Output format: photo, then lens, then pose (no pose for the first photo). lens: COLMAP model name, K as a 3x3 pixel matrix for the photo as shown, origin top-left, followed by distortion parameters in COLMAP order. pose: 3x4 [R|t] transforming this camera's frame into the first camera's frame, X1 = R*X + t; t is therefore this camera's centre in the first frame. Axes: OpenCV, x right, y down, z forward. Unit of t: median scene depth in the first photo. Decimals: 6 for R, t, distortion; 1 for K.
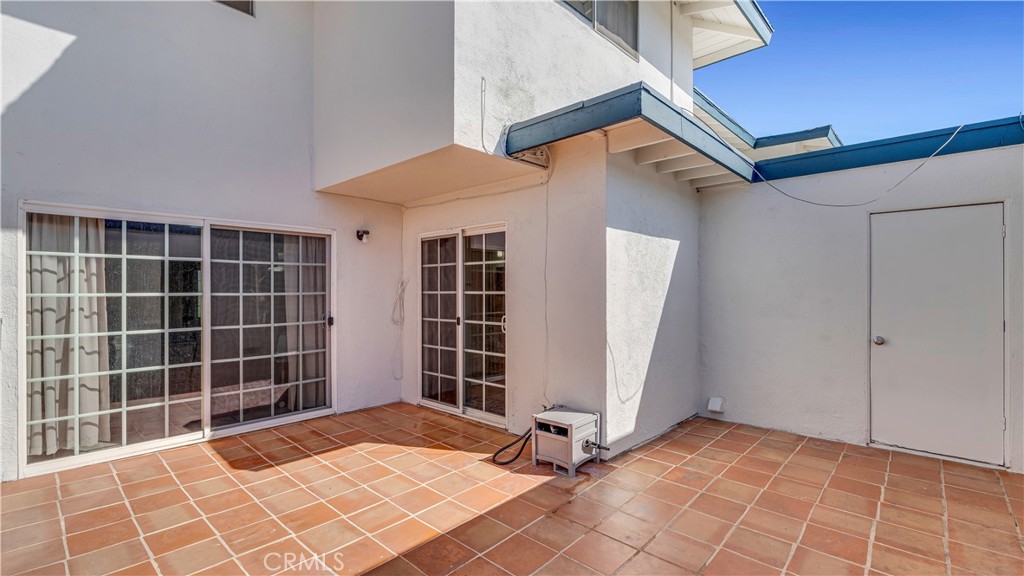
lens RADIAL K [[456.9, 0, 513.0], [0, 456.9, 289.6], [0, 0, 1]] dist [-0.002755, 0.000221]
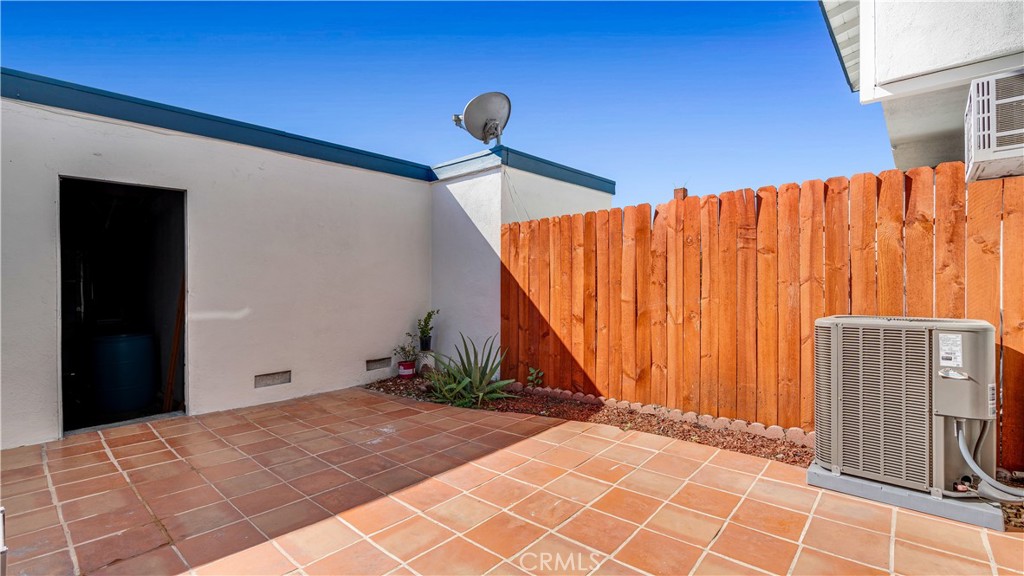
lens RADIAL K [[456.9, 0, 515.7], [0, 456.9, 282.7], [0, 0, 1]] dist [-0.002755, 0.000221]
pose [[-0.999972, 0.003401, -0.006727, -0.478071], [0.003408, 0.999994, -0.001036, 0.090885], [0.006723, -0.001059, -0.999977, 1.822812]]
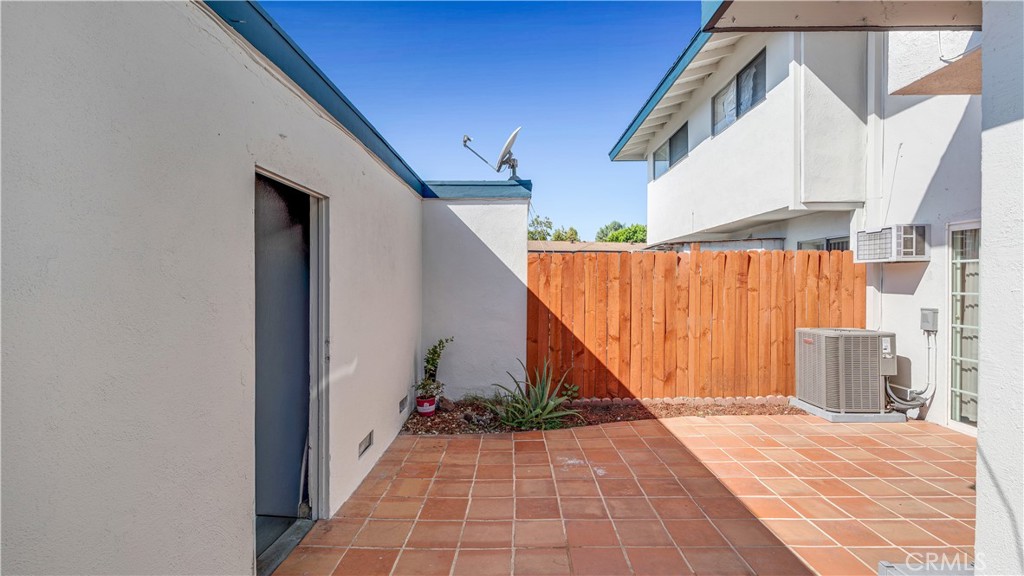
lens RADIAL K [[456.9, 0, 515.0], [0, 456.9, 283.1], [0, 0, 1]] dist [-0.002755, 0.000221]
pose [[-0.747303, 0.000572, -0.664483, 0.977143], [-0.001232, 0.999997, 0.002246, -0.029154], [0.664482, 0.002497, -0.747300, 1.391488]]
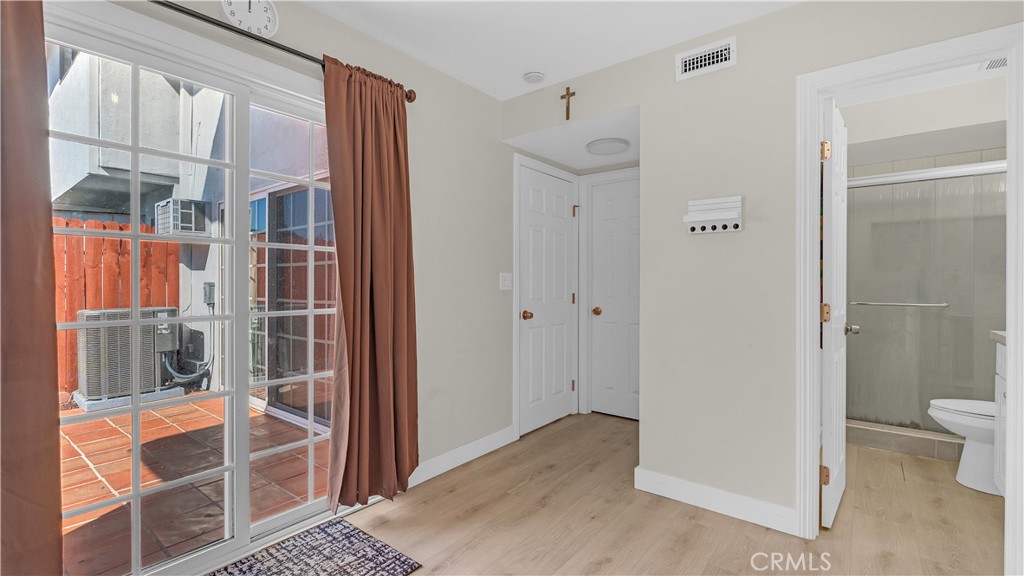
lens RADIAL K [[449.7, 0, 514.4], [0, 449.7, 285.4], [0, 0, 1]] dist [-0.007053, 0.000280]
pose [[0.069595, 0.008221, -0.997541, 0.511283], [0.002245, 0.999962, 0.008398, 0.068479], [0.997573, -0.002824, 0.069574, 2.223227]]
